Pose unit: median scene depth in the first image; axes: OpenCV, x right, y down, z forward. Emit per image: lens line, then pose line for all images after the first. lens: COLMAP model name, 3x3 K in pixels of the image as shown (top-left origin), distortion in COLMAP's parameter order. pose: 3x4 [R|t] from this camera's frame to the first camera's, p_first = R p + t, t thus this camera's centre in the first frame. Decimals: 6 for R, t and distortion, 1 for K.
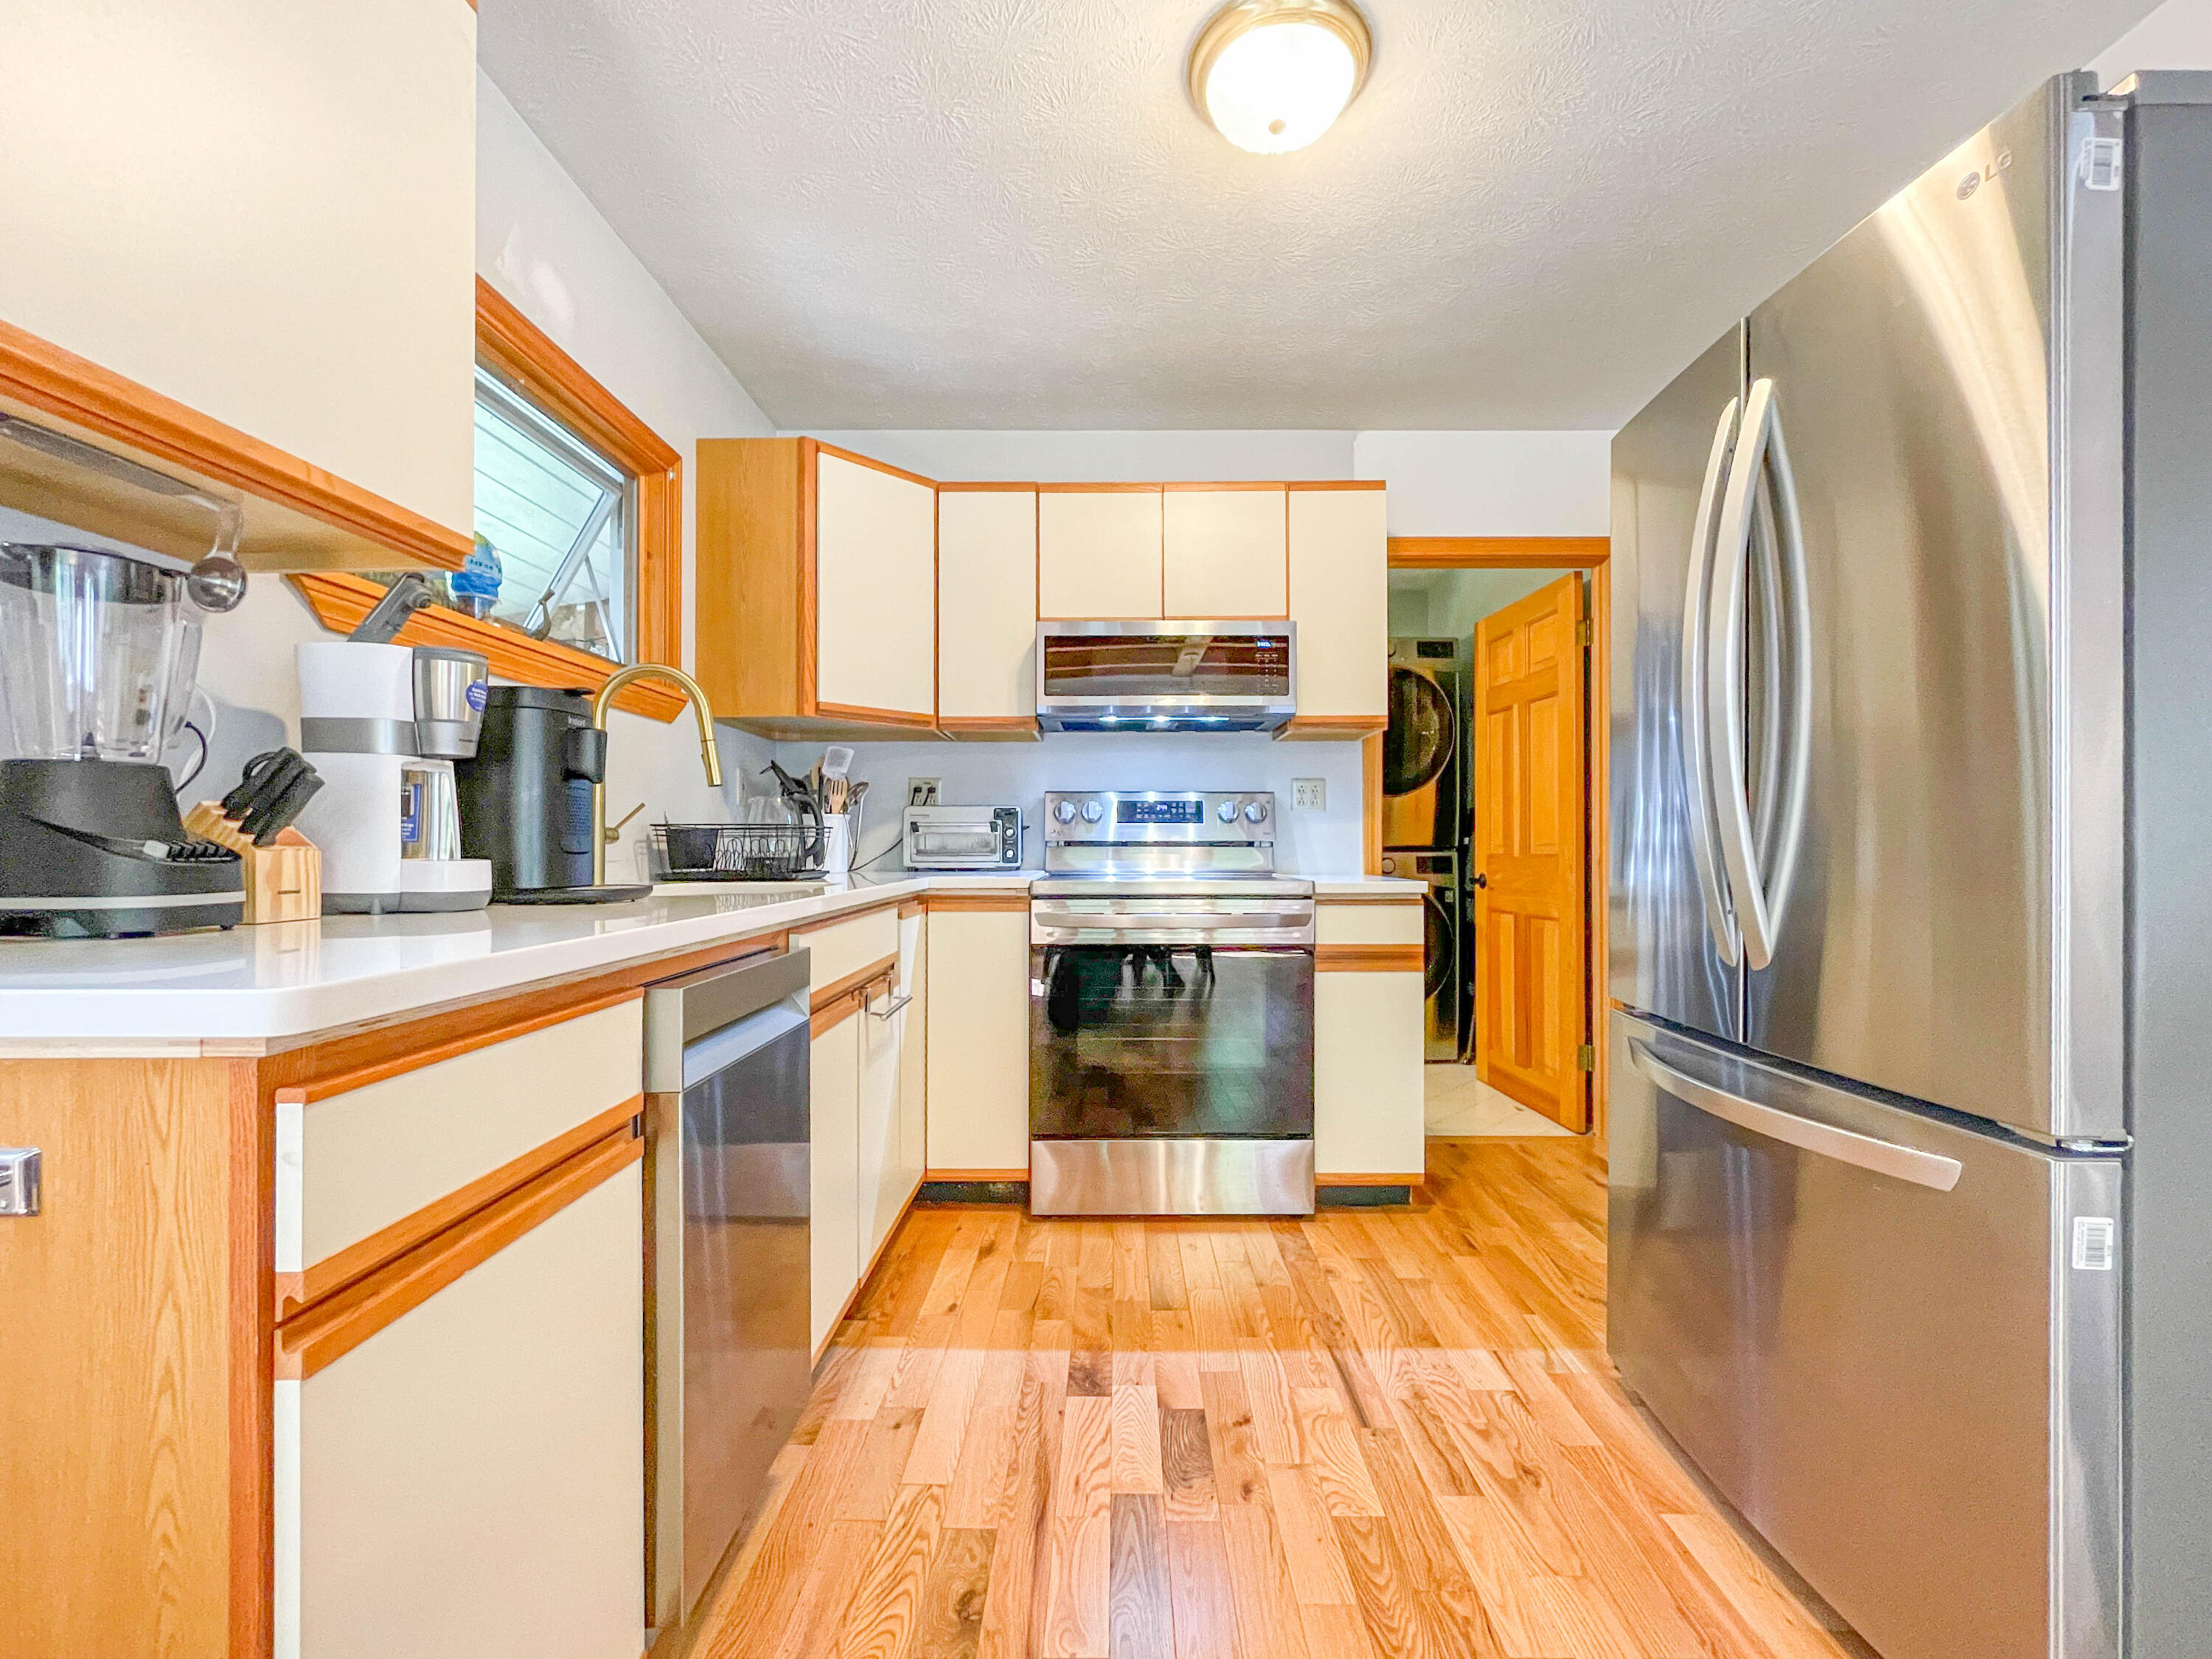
lens RADIAL K [[889.3, 0, 1112.3], [0, 889.3, 838.1], [0, 0, 1]] dist [0.000841, -0.000099]
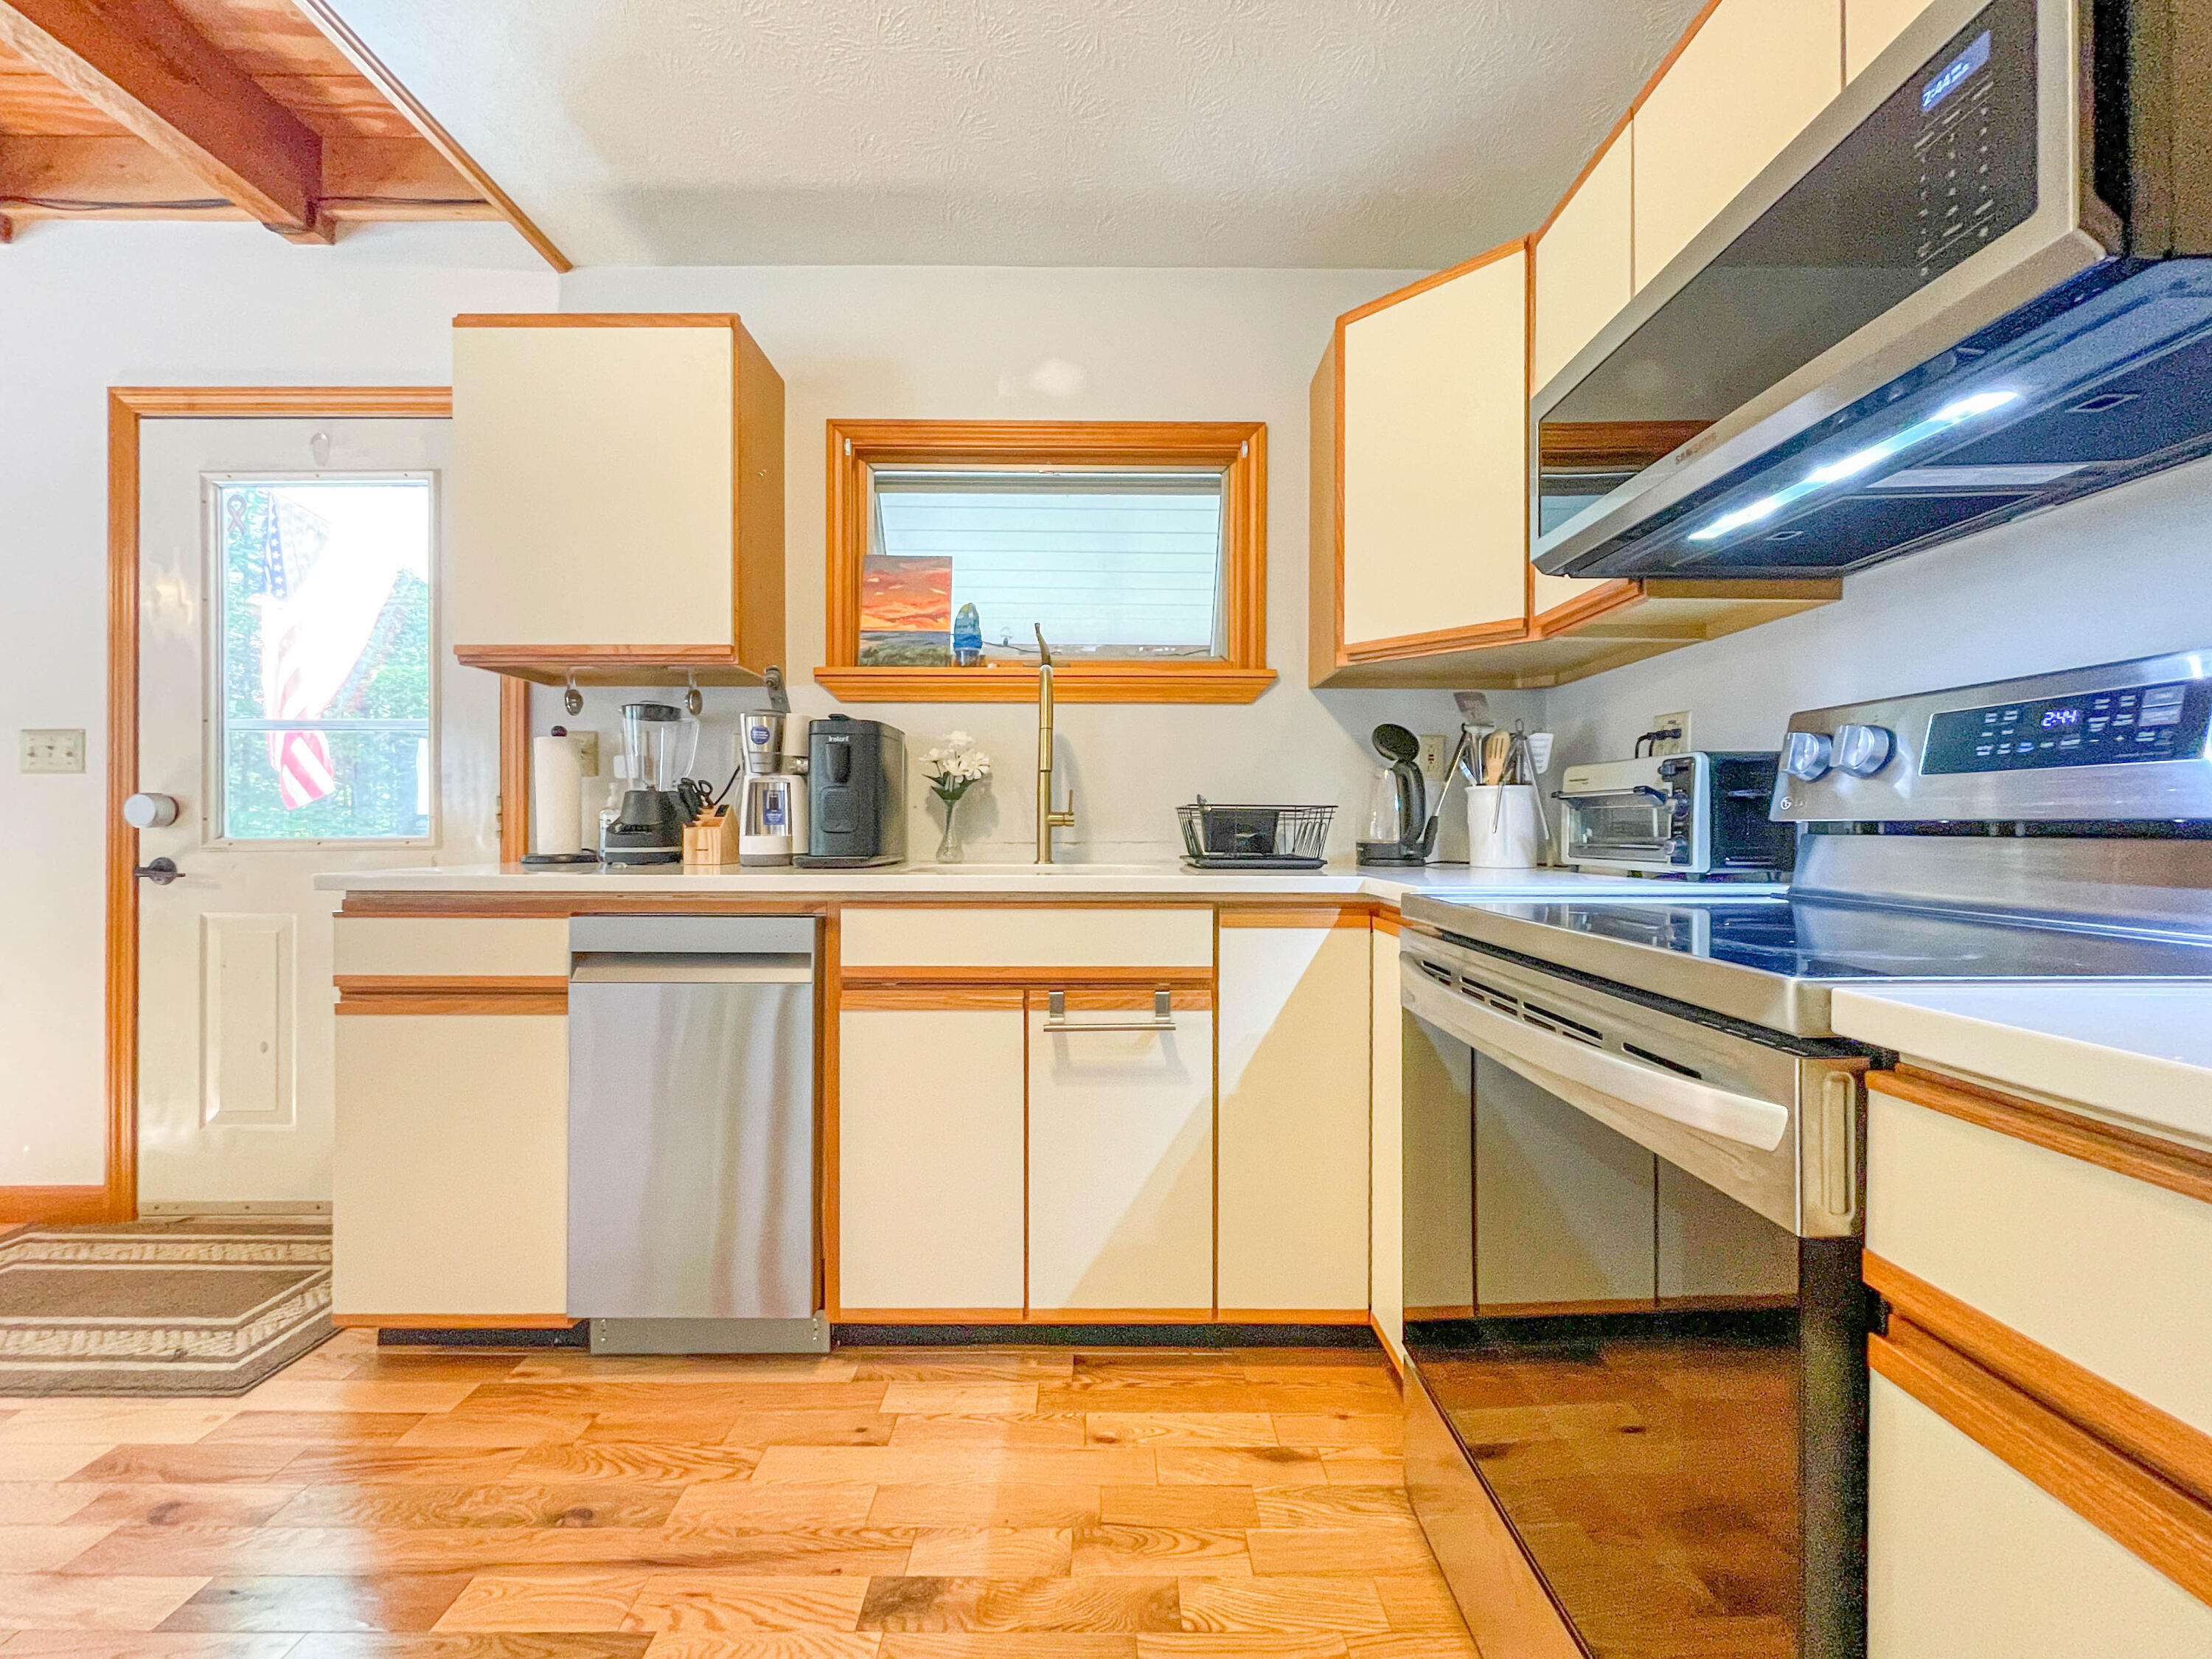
lens RADIAL K [[889.3, 0, 1112.0], [0, 889.3, 828.7], [0, 0, 1]] dist [0.000841, -0.000099]
pose [[0.024117, 0.003106, -0.999704, 0.729839], [0.003707, 0.999988, 0.003197, 0.007330], [0.999702, -0.003783, 0.024105, 1.255114]]
